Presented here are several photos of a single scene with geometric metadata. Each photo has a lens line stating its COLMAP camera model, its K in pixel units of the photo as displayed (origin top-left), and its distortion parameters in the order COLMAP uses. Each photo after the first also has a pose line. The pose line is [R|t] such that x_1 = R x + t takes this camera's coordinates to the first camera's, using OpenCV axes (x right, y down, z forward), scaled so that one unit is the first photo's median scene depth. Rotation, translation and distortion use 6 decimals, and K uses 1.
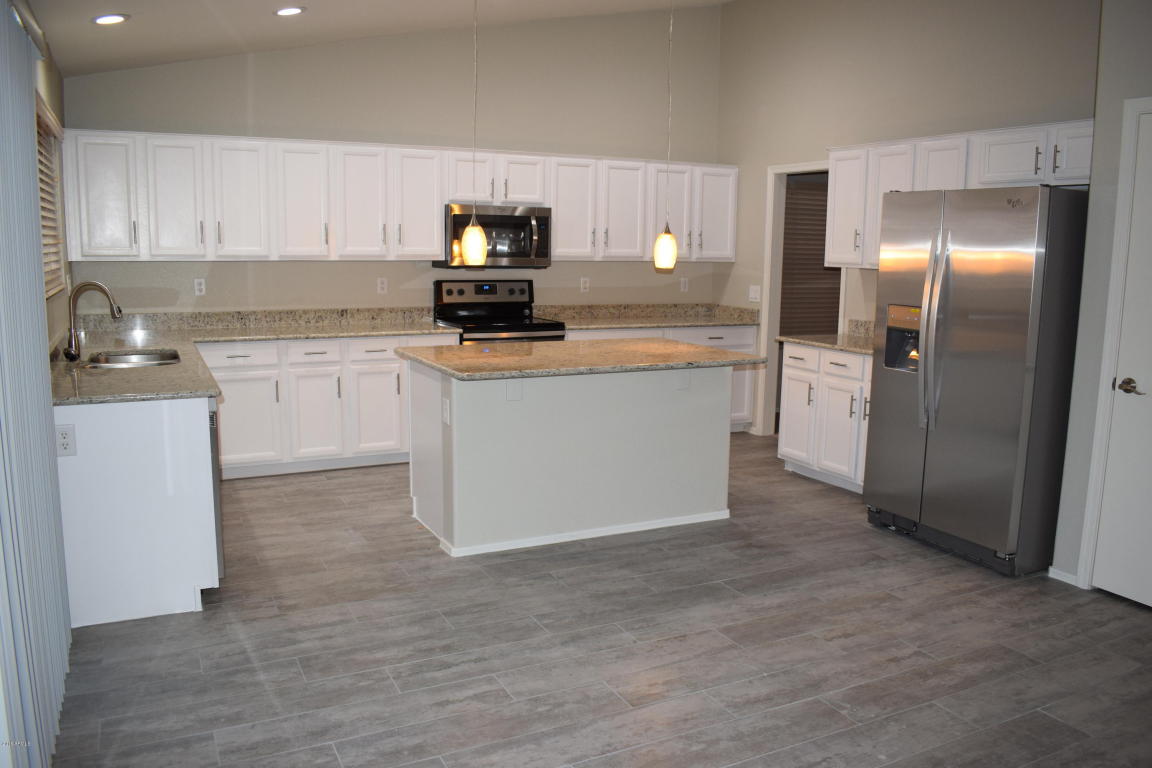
lens RADIAL K [[892.1, 0, 575.0], [0, 892.1, 379.1], [0, 0, 1]] dist [-0.081189, 0.014600]
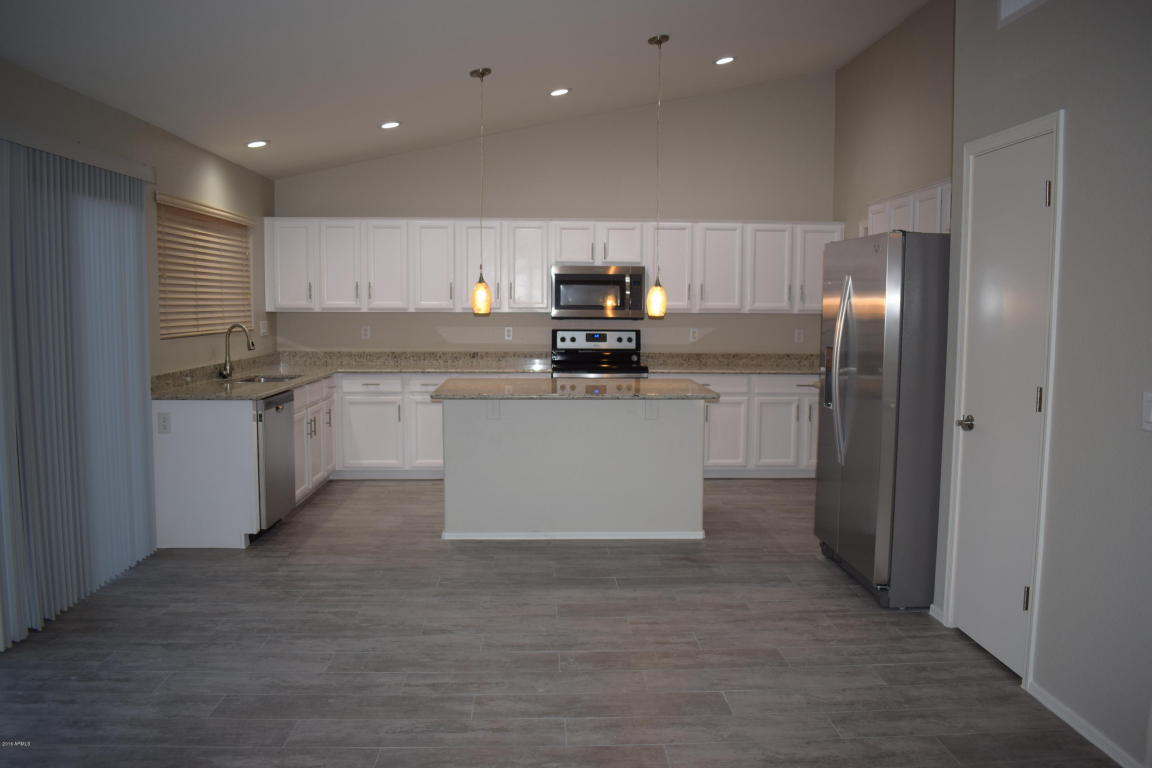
lens RADIAL K [[892.1, 0, 575.3], [0, 892.1, 388.2], [0, 0, 1]] dist [-0.081189, 0.014600]
pose [[0.914936, 0.028788, -0.402571, 0.558407], [-0.052325, 0.997495, -0.047590, 0.034892], [0.400193, 0.064607, 0.914151, -0.110706]]
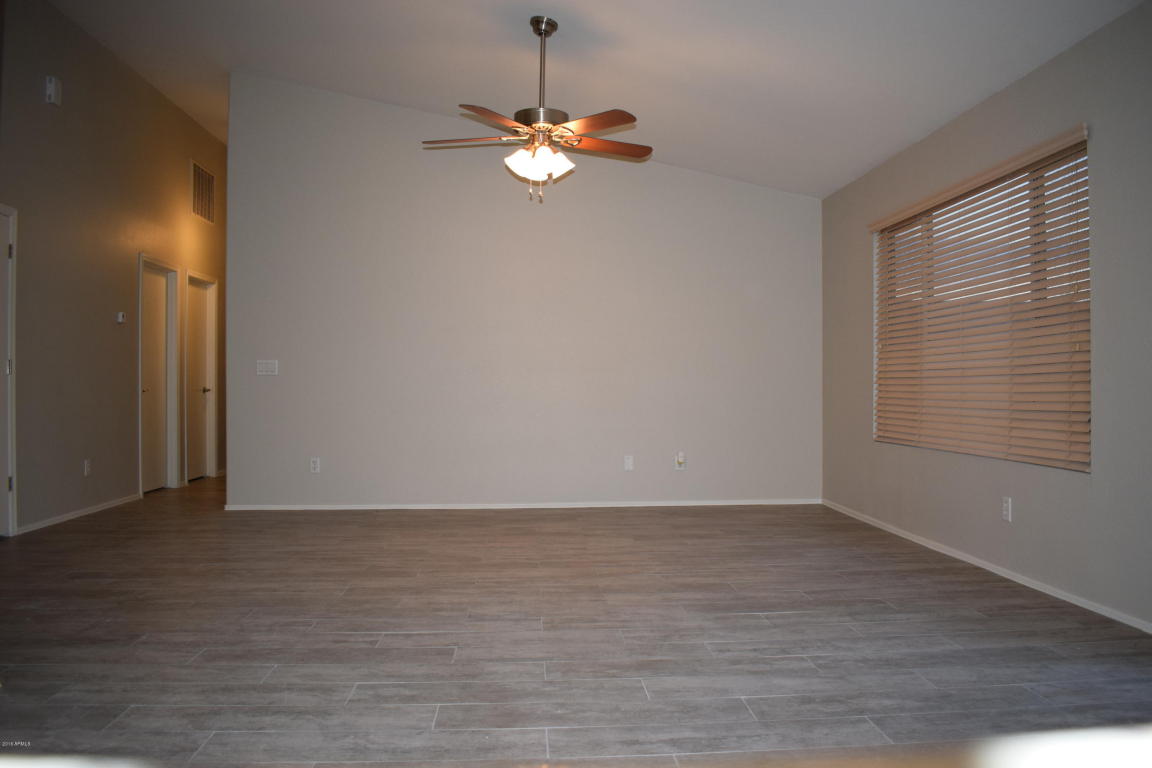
lens RADIAL K [[892.1, 0, 575.9], [0, 892.1, 385.0], [0, 0, 1]] dist [-0.081189, 0.014600]
pose [[-0.919983, -0.012225, 0.391768, 0.020932], [0.046725, 0.988965, 0.140585, -0.030061], [-0.389164, 0.147641, -0.909260, 1.063042]]
